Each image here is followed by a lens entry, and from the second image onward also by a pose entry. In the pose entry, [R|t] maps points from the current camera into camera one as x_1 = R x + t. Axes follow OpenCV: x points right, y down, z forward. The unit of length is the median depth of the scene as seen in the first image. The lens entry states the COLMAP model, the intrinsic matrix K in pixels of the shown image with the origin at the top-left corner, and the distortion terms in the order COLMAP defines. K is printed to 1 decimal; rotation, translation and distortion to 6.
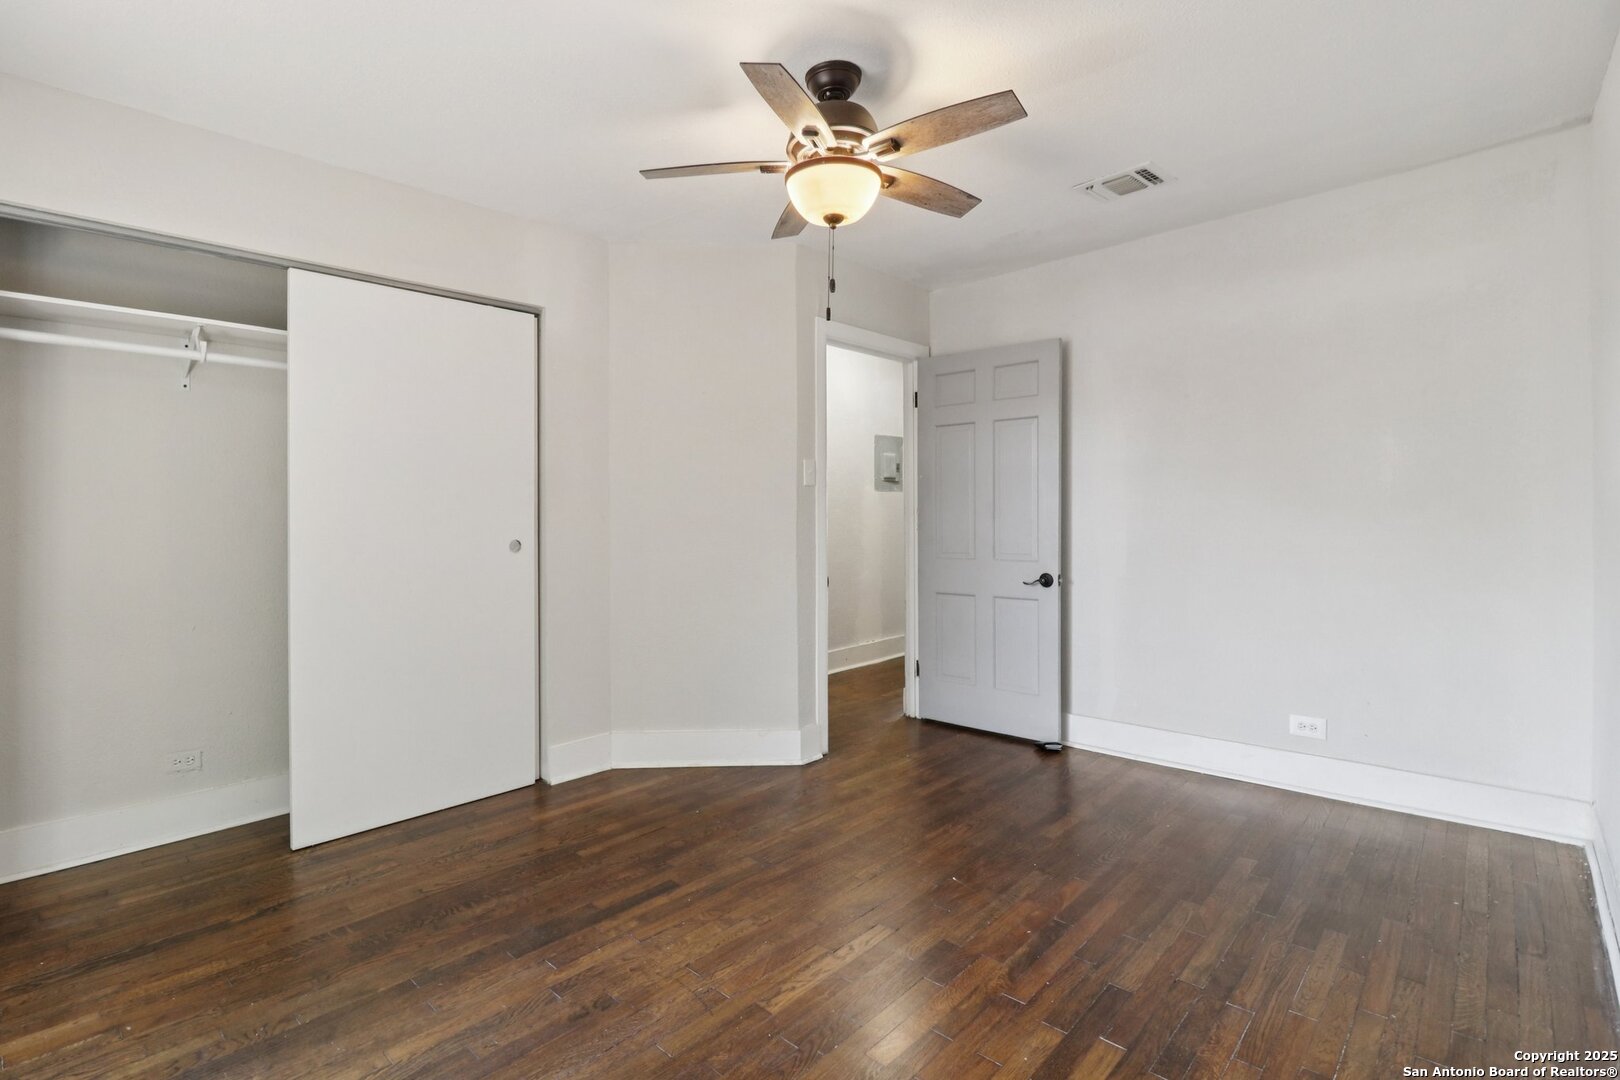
lens RADIAL K [[757.0, 0, 768.5], [0, 757.0, 512.4], [0, 0, 1]] dist [-0.003311, -0.000891]
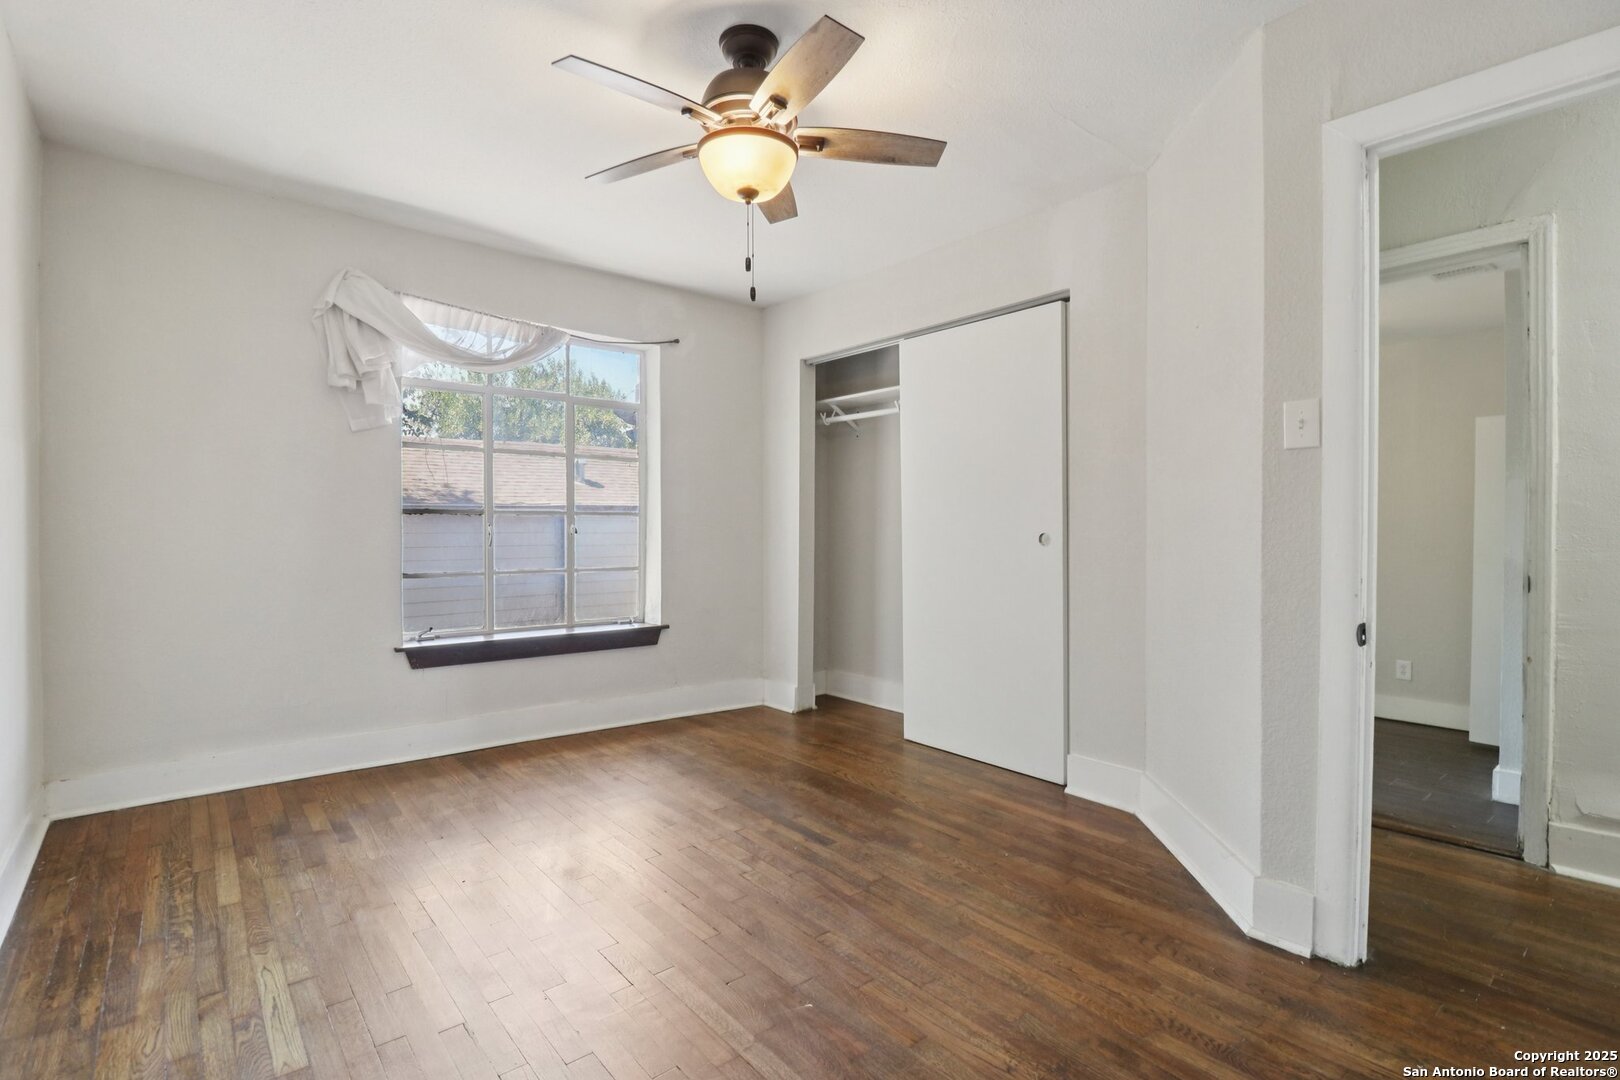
lens RADIAL K [[757.0, 0, 810.0], [0, 757.0, 534.1], [0, 0, 1]] dist [-0.003311, -0.000891]
pose [[-0.089443, 0.017968, -0.995830, 0.855114], [0.000815, 0.999838, 0.017967, 0.023233], [0.995992, 0.000796, -0.089443, 0.958718]]
